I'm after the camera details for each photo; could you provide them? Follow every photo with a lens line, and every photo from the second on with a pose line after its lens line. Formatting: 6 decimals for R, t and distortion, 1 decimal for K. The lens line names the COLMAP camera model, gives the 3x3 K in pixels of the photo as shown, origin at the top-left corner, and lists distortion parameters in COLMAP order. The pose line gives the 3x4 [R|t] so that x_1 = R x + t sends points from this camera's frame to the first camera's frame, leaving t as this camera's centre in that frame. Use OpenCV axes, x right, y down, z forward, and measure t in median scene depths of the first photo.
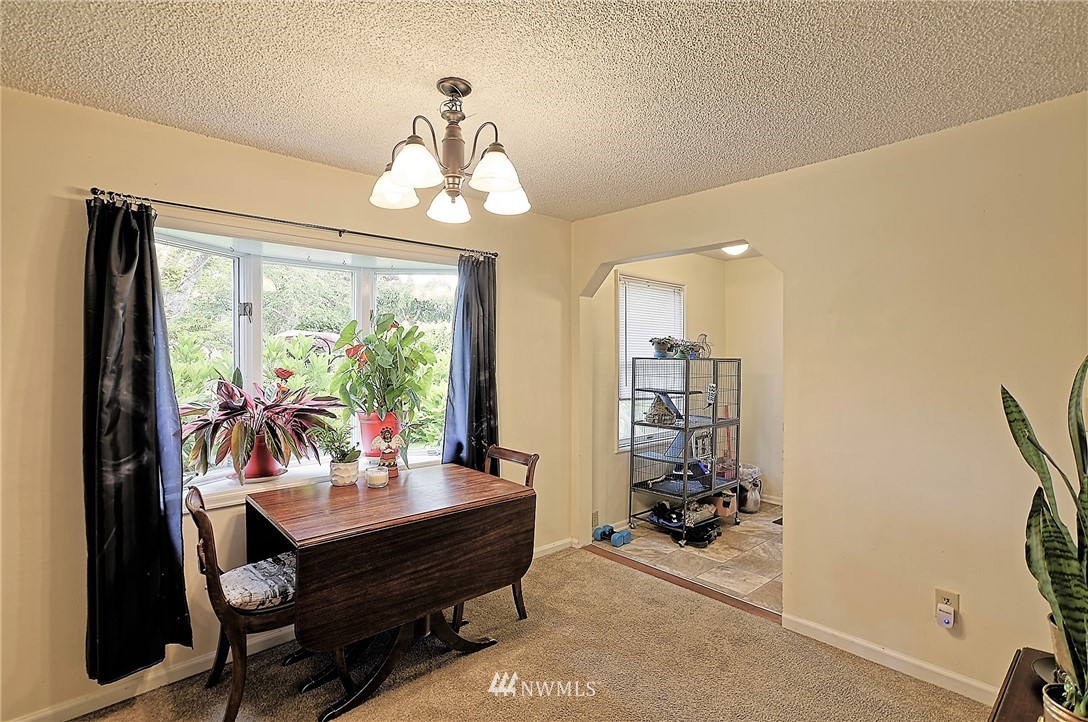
lens RADIAL K [[533.8, 0, 550.1], [0, 533.8, 359.3], [0, 0, 1]] dist [-0.060790, 0.054272]
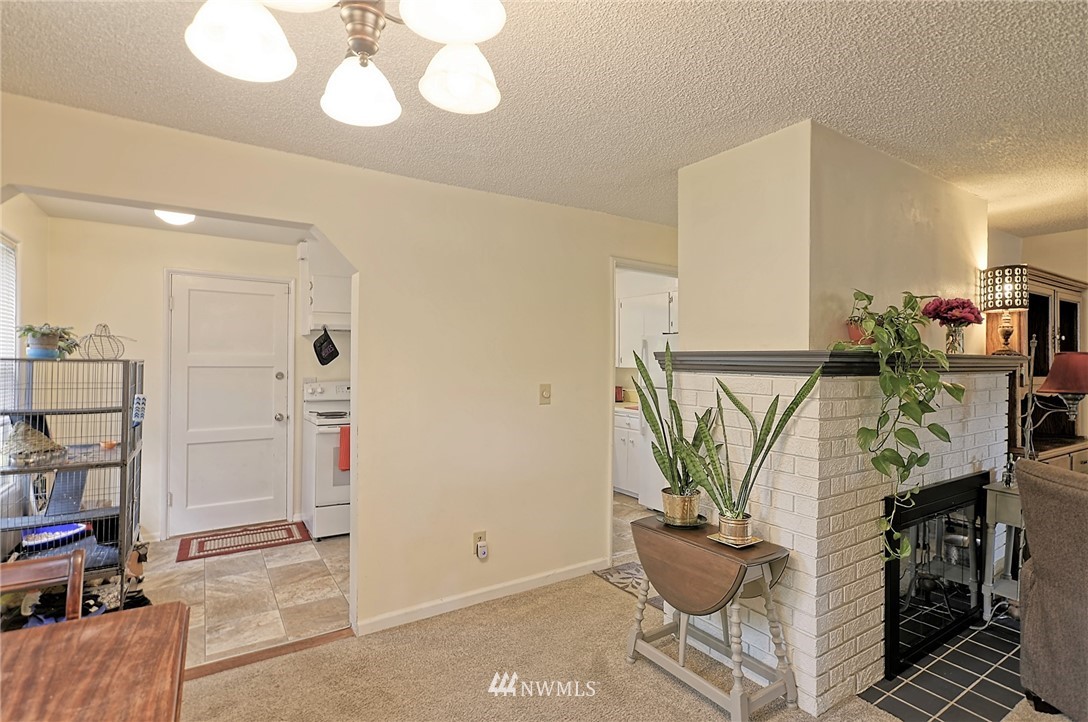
lens RADIAL K [[533.8, 0, 550.1], [0, 533.8, 359.3], [0, 0, 1]] dist [-0.060790, 0.054272]
pose [[0.153450, -0.001076, 0.988156, -0.403789], [0.003608, 0.999993, 0.000529, -0.000215], [-0.988150, 0.003484, 0.153452, 0.439665]]
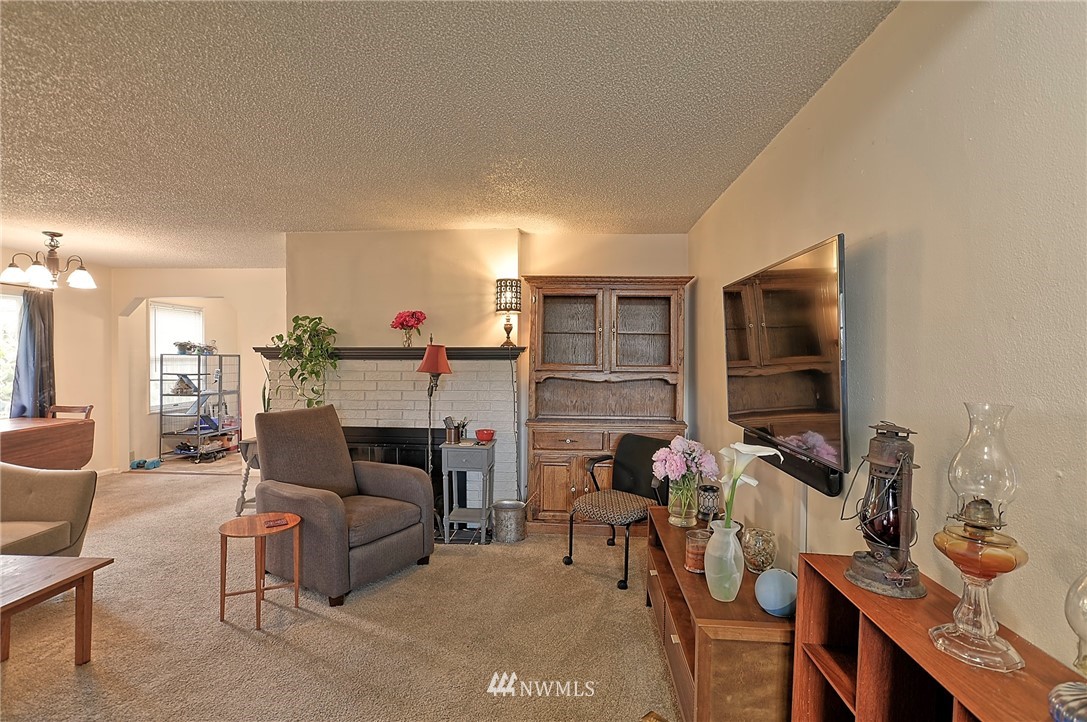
lens RADIAL K [[512.5, 0, 543.5], [0, 512.5, 361.0], [0, 0, 1]] dist [0.000945, 0.000553]
pose [[0.719522, -0.007270, 0.694431, -0.117739], [0.003536, 0.999971, 0.006804, 0.015432], [-0.694460, -0.002440, 0.719527, -1.219044]]
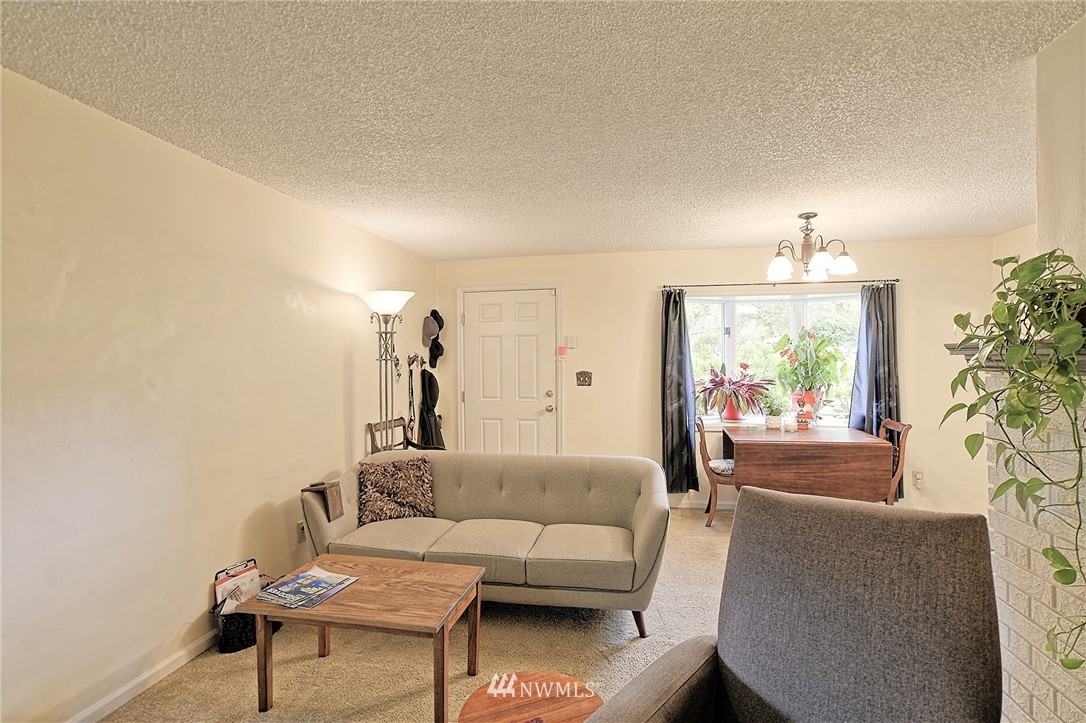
lens RADIAL K [[532.8, 0, 549.0], [0, 532.8, 359.8], [0, 0, 1]] dist [-0.060790, 0.054272]
pose [[0.596267, -0.000951, -0.802786, 0.465413], [-0.001311, 0.999997, -0.002158, 0.009117], [0.802785, 0.002339, 0.596264, -0.527246]]
